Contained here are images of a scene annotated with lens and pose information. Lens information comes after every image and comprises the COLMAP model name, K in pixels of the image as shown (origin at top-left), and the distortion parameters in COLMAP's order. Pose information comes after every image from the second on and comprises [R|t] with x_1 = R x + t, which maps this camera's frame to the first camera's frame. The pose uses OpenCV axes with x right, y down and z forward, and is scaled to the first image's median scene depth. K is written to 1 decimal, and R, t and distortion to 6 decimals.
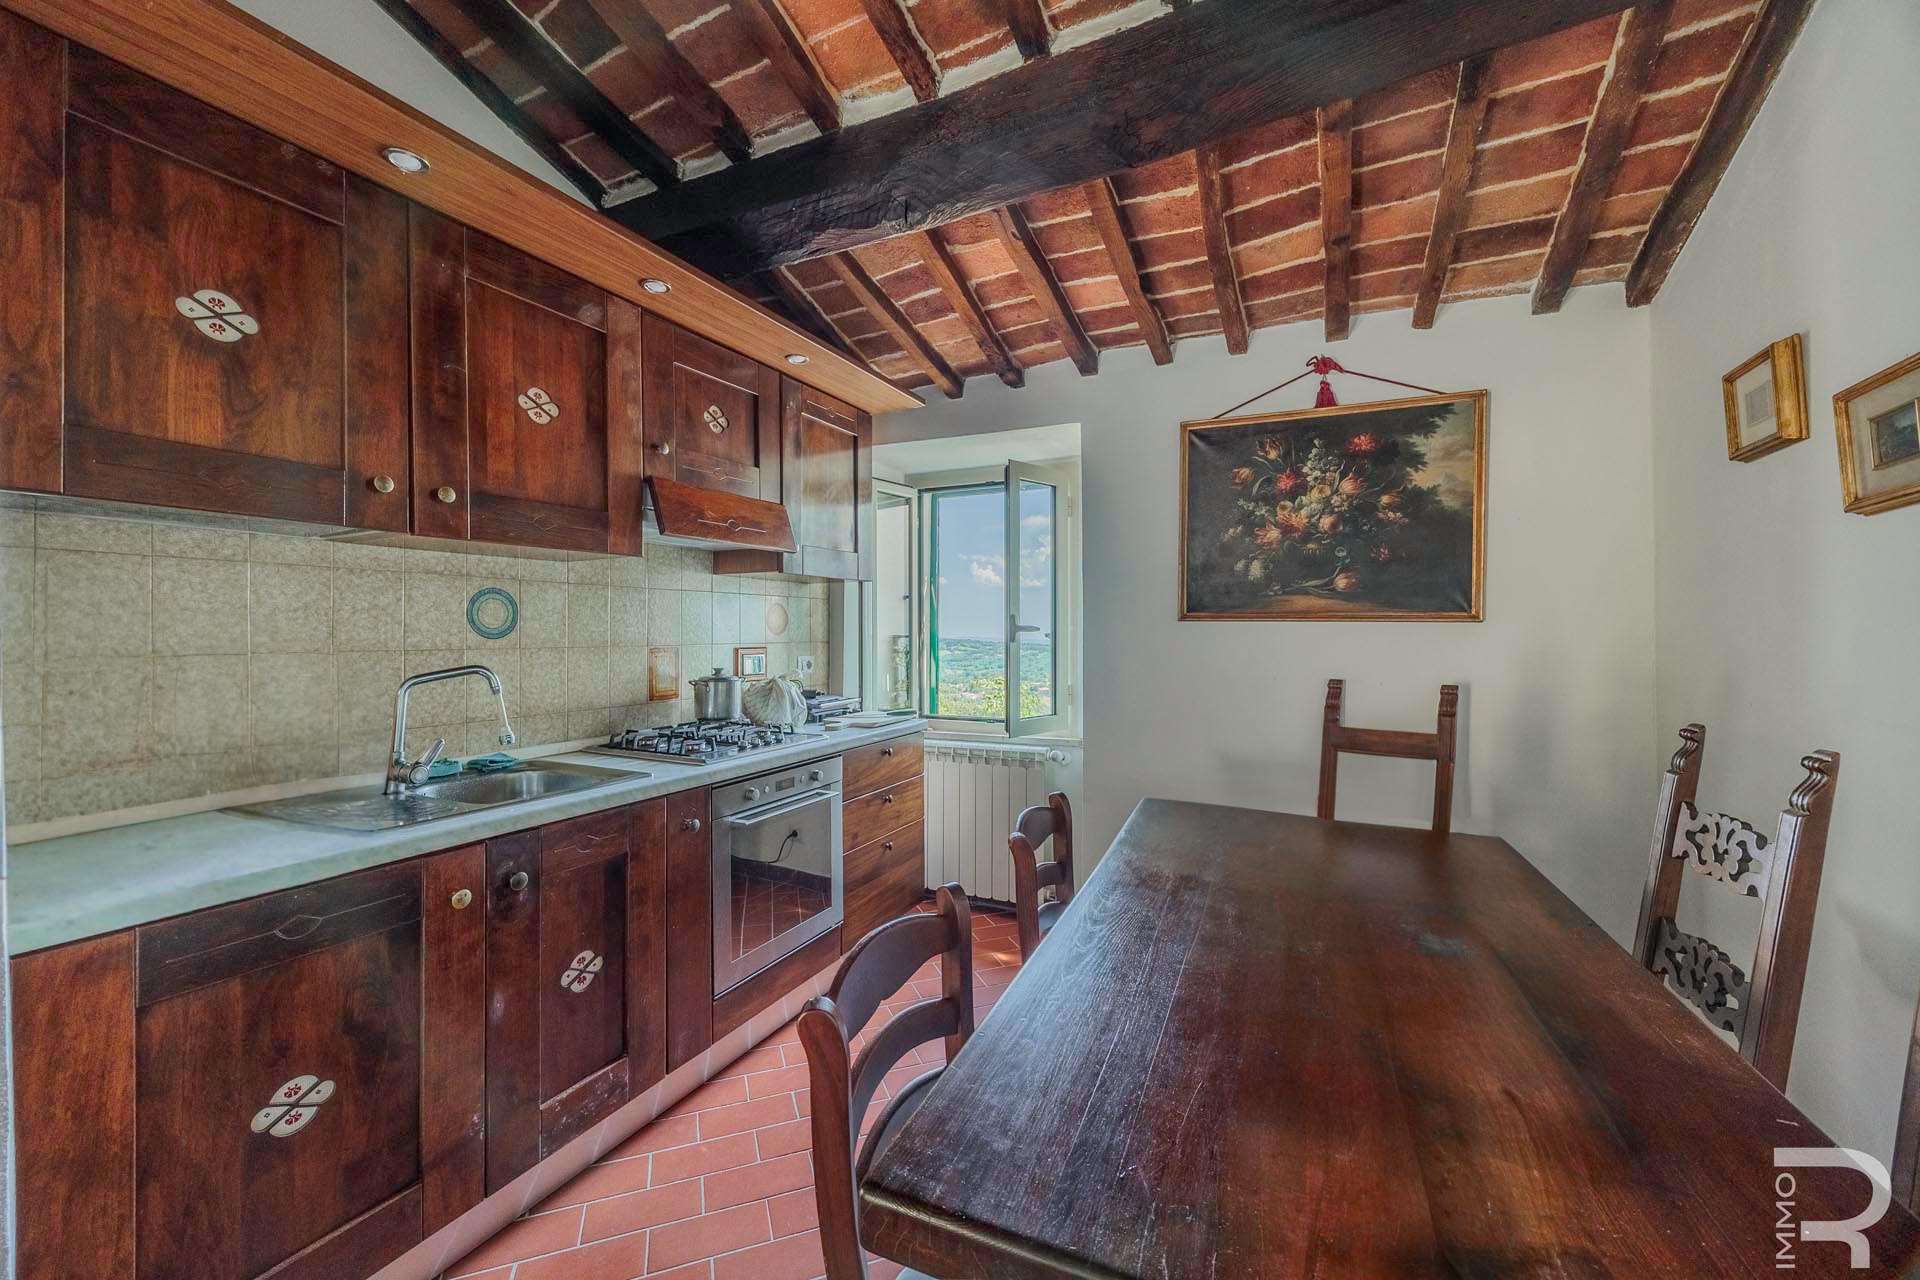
lens RADIAL K [[729.9, 0, 958.5], [0, 729.9, 633.0], [0, 0, 1]] dist [-0.000102, 0.000049]
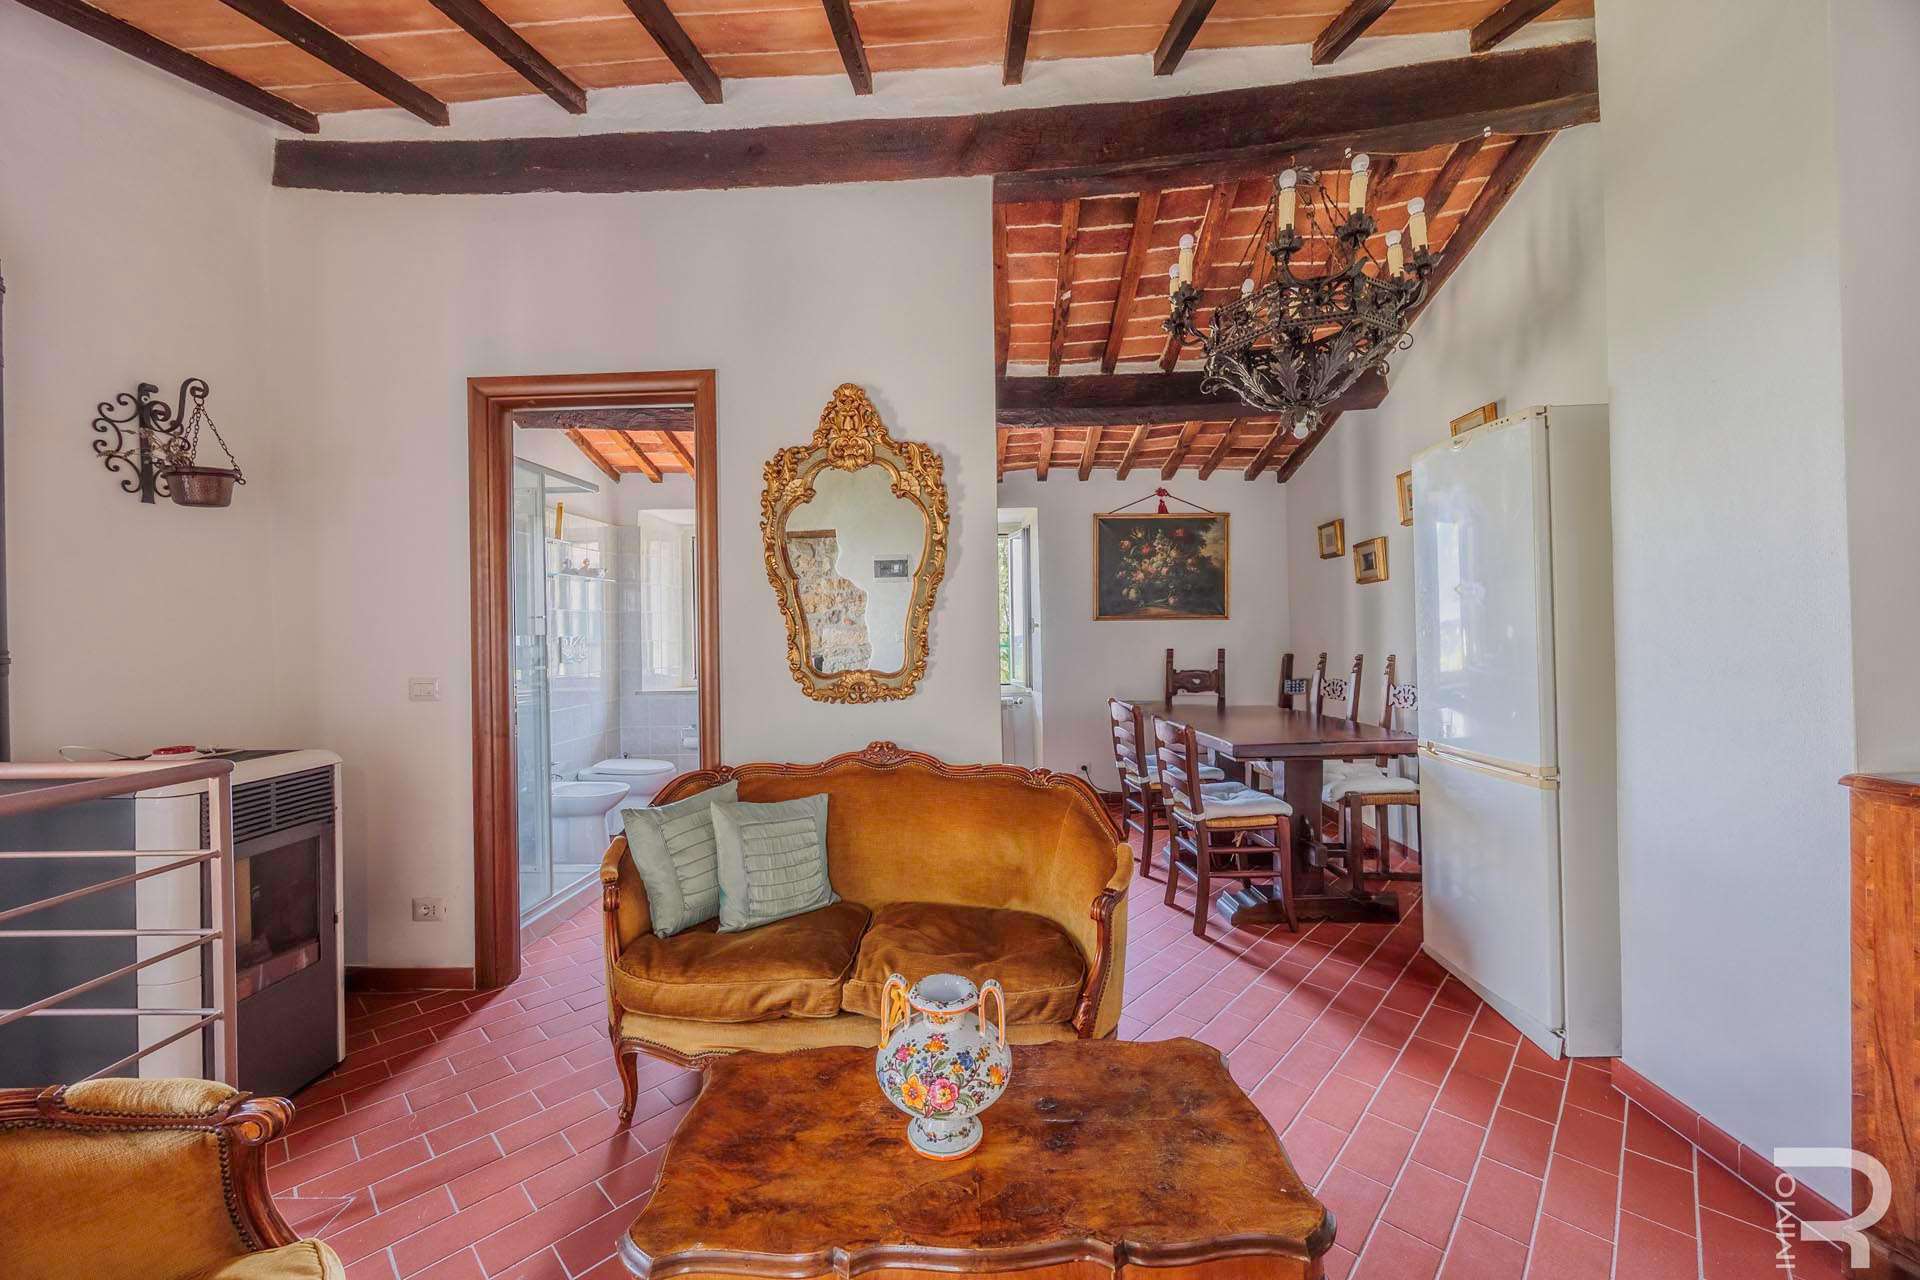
lens RADIAL K [[729.9, 0, 953.5], [0, 729.9, 634.1], [0, 0, 1]] dist [-0.000102, 0.000049]
pose [[0.903240, -0.017531, 0.428777, -0.904968], [0.017360, 0.999840, 0.004310, 0.004423], [-0.428784, 0.003551, 0.903400, -0.580222]]
